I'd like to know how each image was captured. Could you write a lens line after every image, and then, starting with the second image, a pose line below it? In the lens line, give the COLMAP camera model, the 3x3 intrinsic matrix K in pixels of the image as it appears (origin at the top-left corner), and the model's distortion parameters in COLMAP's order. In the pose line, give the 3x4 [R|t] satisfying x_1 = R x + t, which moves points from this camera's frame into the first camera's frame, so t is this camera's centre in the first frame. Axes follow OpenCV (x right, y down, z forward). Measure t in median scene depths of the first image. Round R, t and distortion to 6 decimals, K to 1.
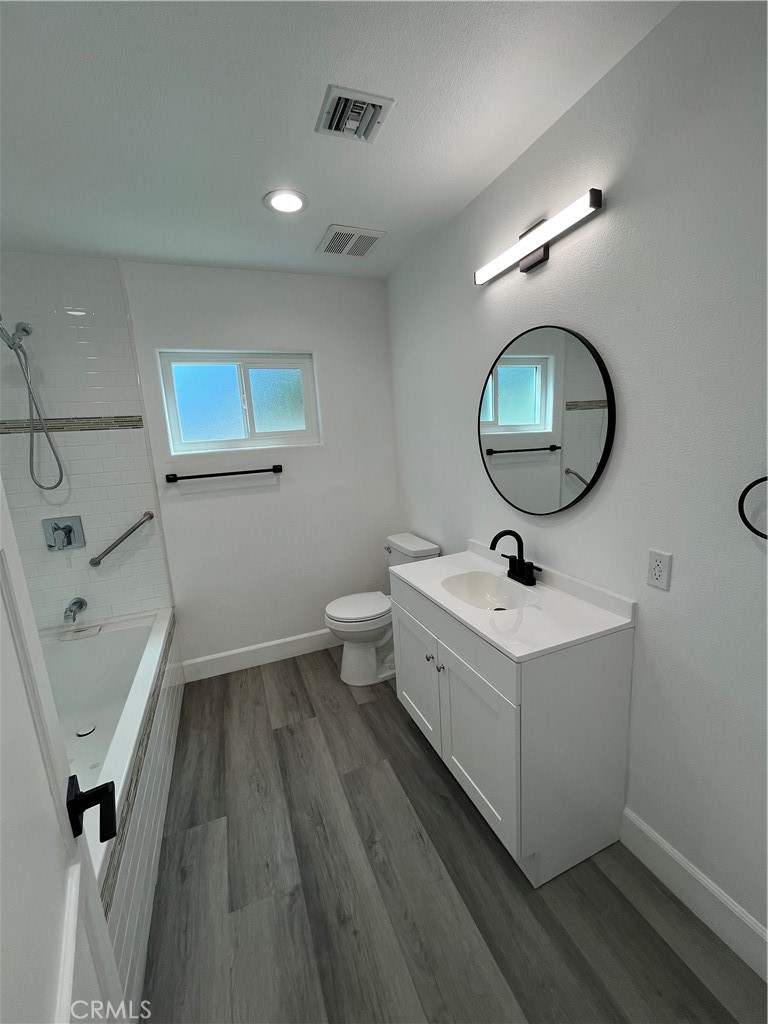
lens RADIAL K [[412.9, 0, 383.9], [0, 412.9, 509.2], [0, 0, 1]] dist [-0.002911, -0.000435]
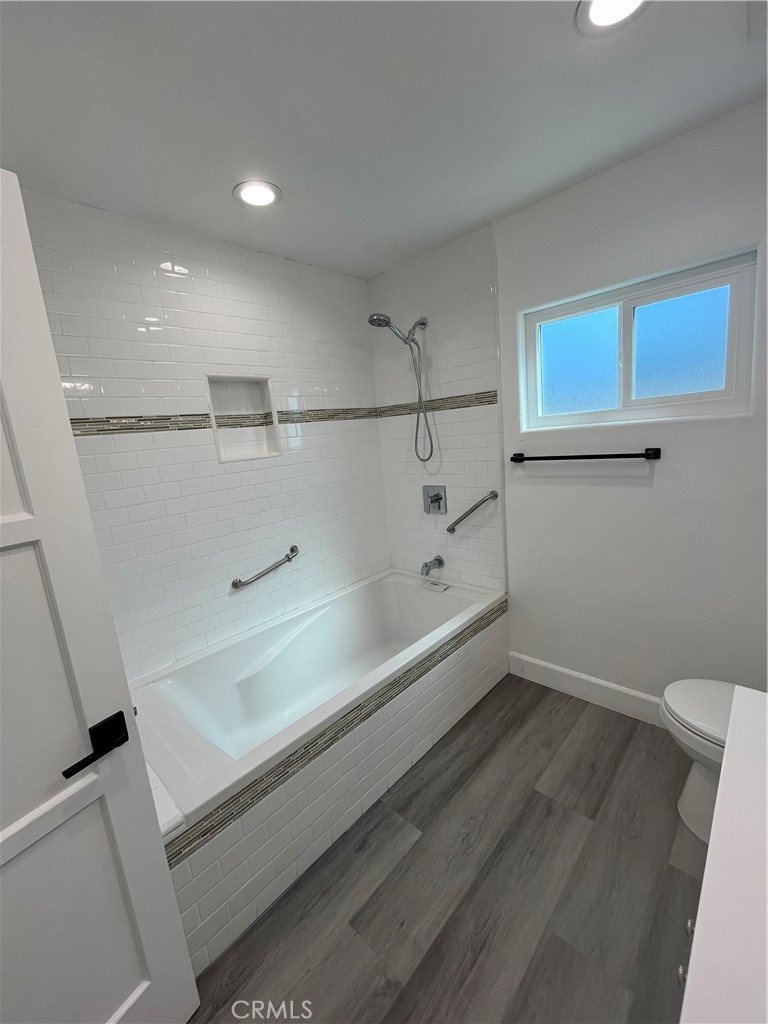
lens RADIAL K [[412.9, 0, 383.9], [0, 412.9, 509.2], [0, 0, 1]] dist [-0.002911, -0.000435]
pose [[0.419848, 0.186768, -0.888170, 0.198158], [-0.097178, 0.982223, 0.160609, -0.085765], [0.902377, 0.018879, 0.430534, 0.365006]]
